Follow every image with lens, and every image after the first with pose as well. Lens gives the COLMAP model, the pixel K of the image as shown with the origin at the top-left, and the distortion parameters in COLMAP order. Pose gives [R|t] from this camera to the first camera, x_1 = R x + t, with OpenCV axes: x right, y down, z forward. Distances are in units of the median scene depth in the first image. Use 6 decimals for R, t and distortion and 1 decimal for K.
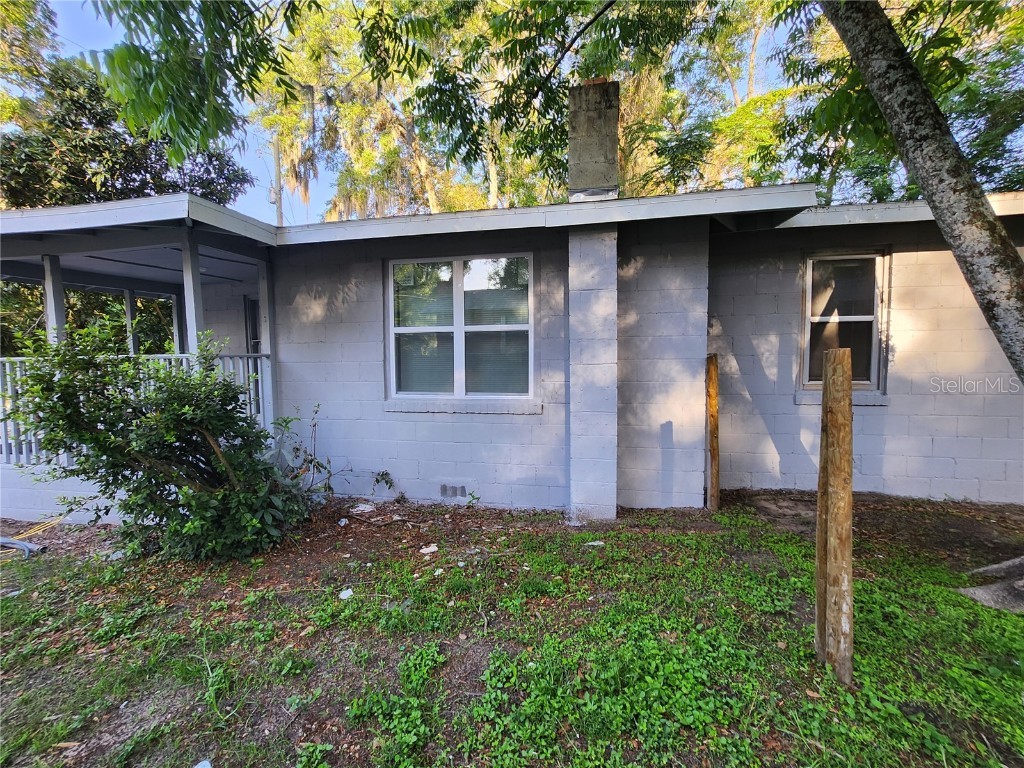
lens RADIAL K [[474.9, 0, 499.2], [0, 474.9, 385.8], [0, 0, 1]] dist [-0.035265, 0.013671]
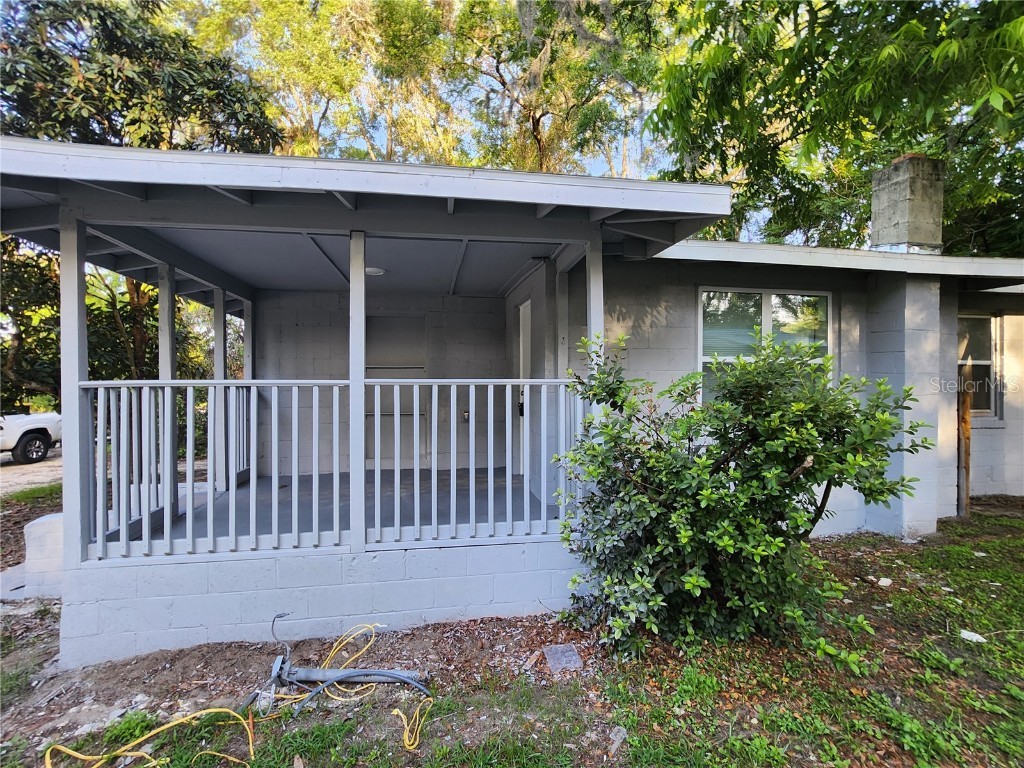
lens RADIAL K [[489.4, 0, 505.2], [0, 489.4, 385.3], [0, 0, 1]] dist [-0.003710, 0.000587]
pose [[0.917489, 0.014996, 0.397477, -1.045033], [0.018882, 0.996520, -0.081183, 0.007334], [-0.397312, 0.081990, 0.914014, 0.283693]]
